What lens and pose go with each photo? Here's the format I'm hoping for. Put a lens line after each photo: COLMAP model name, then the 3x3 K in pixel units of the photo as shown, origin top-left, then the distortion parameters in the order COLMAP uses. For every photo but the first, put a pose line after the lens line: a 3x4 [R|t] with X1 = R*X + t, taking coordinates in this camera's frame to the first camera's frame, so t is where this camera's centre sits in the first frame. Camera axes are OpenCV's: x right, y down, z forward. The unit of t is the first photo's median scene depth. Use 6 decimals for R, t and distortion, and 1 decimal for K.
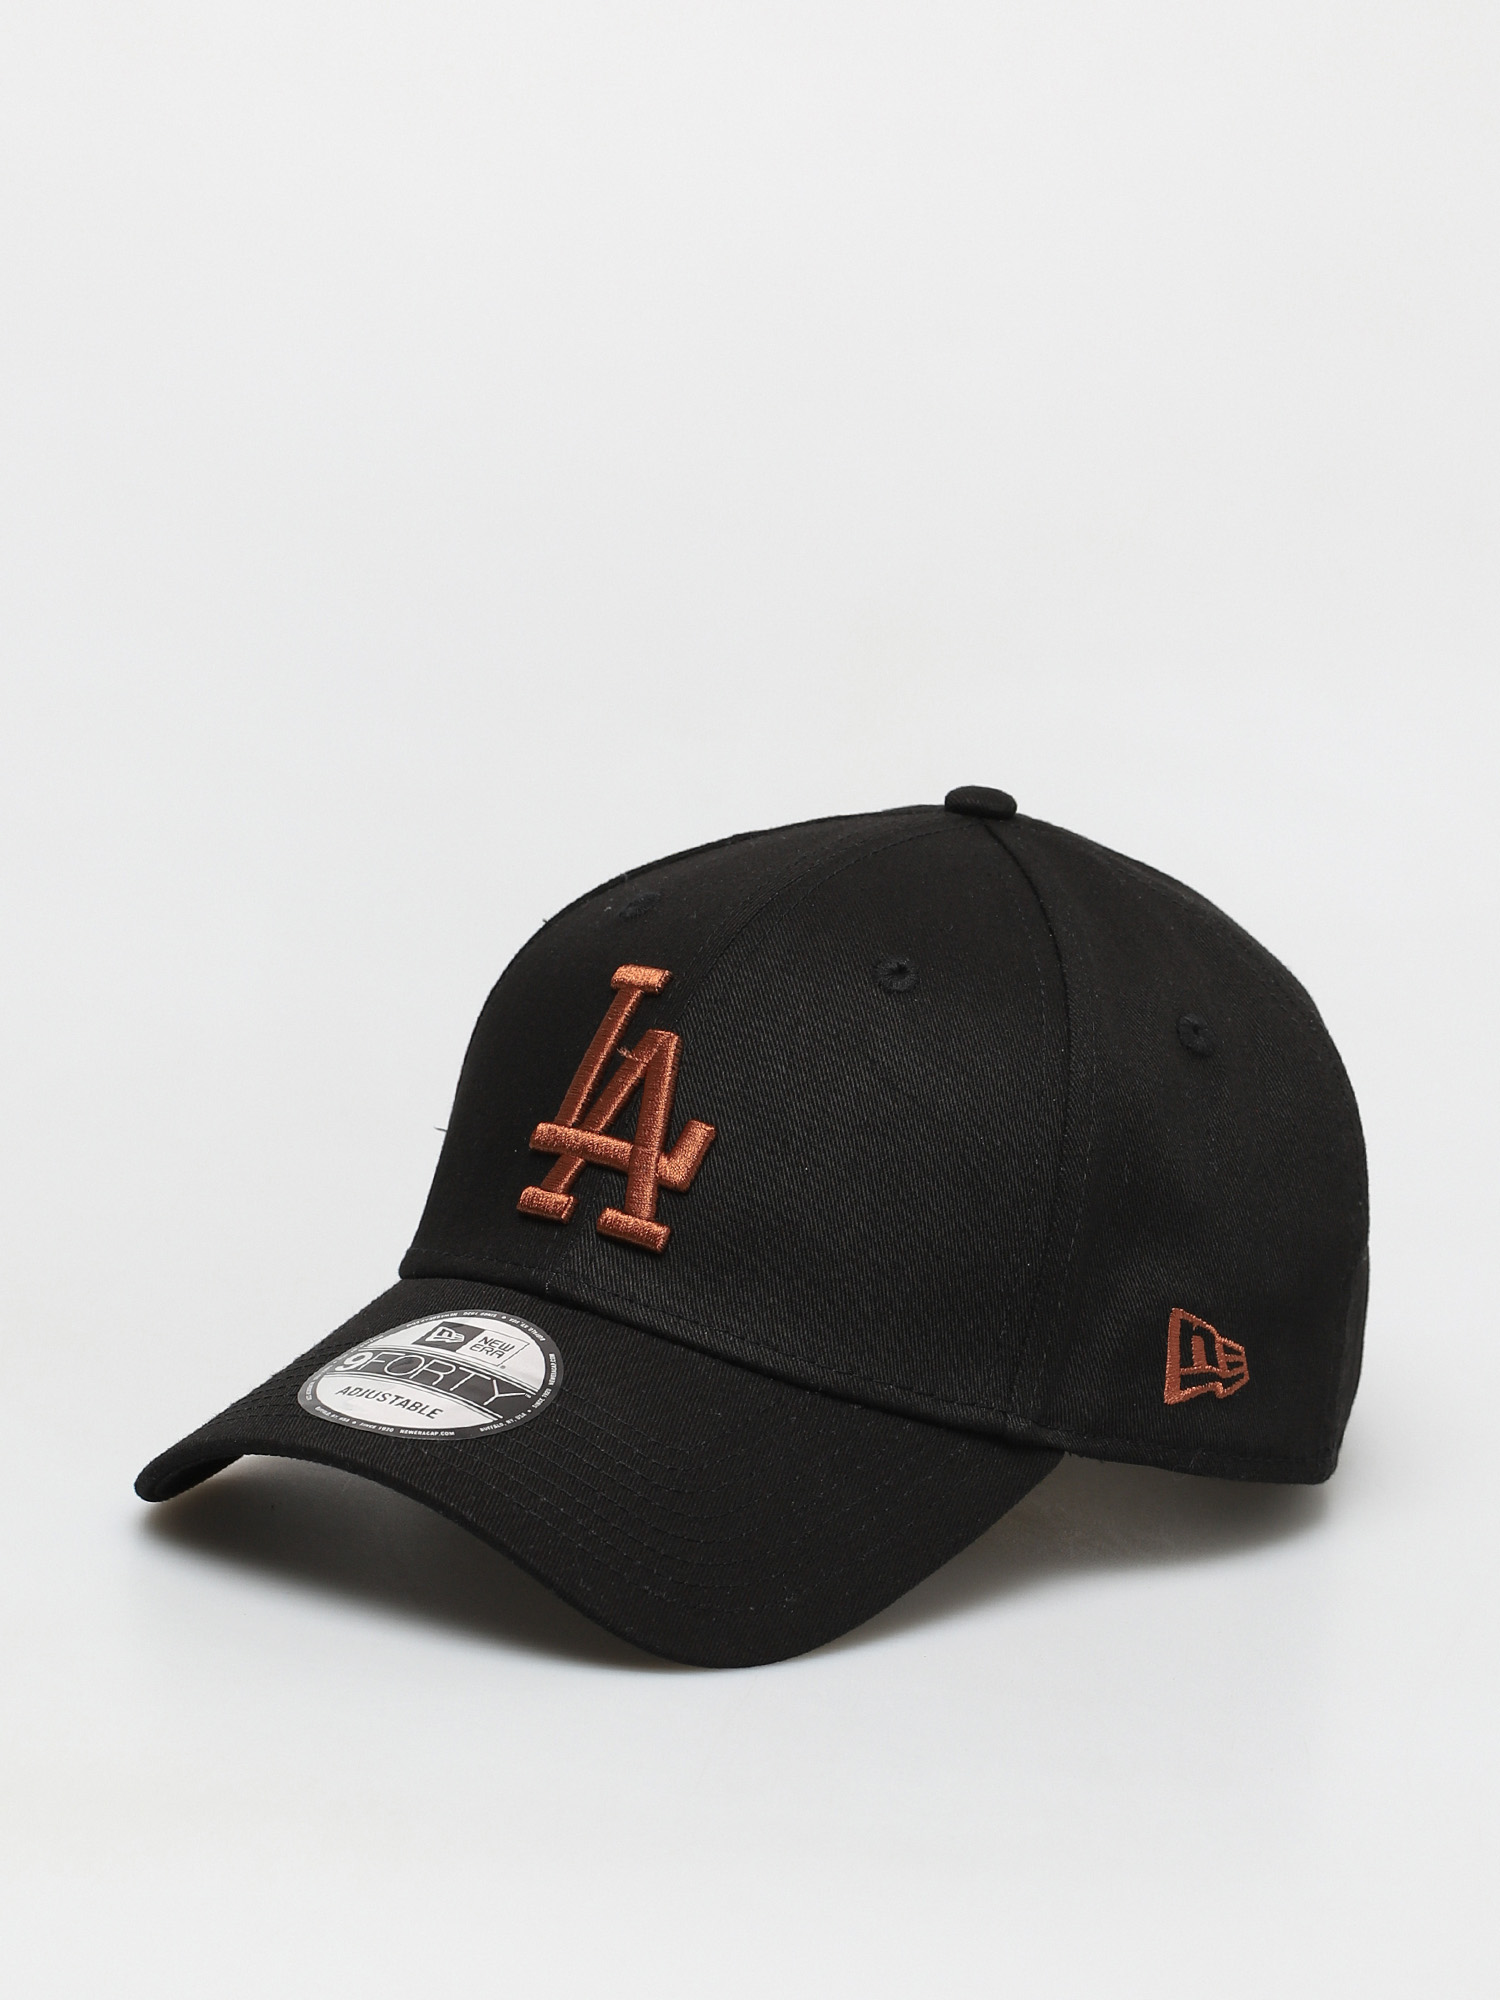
lens RADIAL K [[5584.8, 0, 750.0], [0, 5584.8, 1000.0], [0, 0, 1]] dist [0.067527, -12.389585]
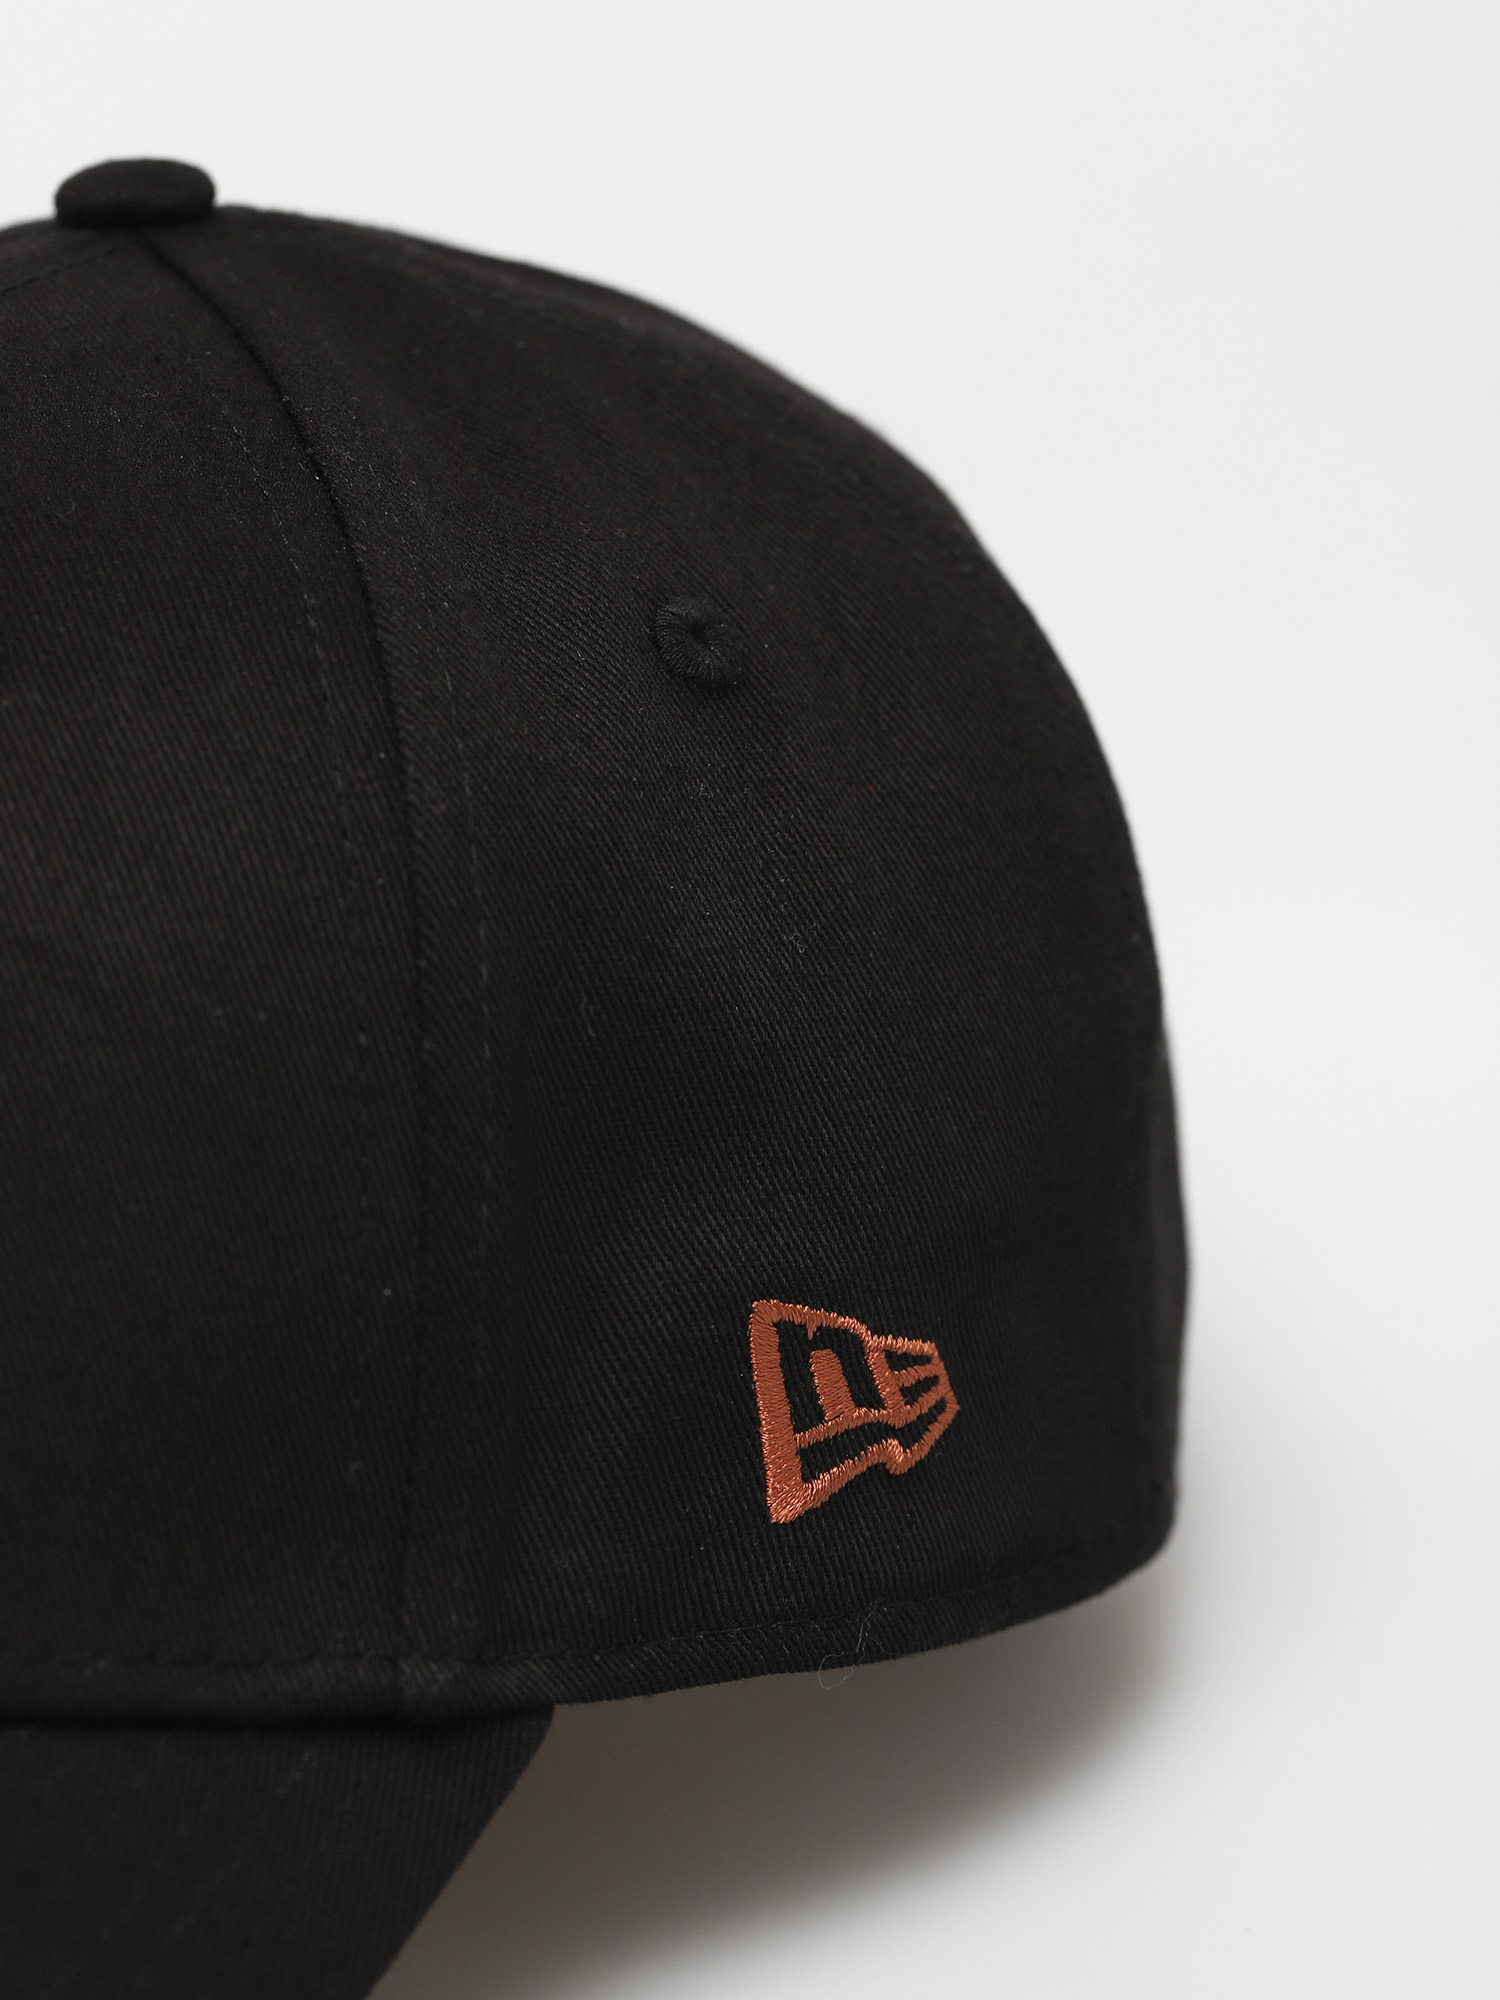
lens RADIAL K [[5584.8, 0, 750.0], [0, 5584.8, 1000.0], [0, 0, 1]] dist [0.067527, -12.389585]
pose [[0.982735, -0.179079, 0.046503, 0.059524], [0.172363, 0.977484, 0.121720, -0.018681], [-0.067254, -0.111603, 0.991474, 0.578908]]
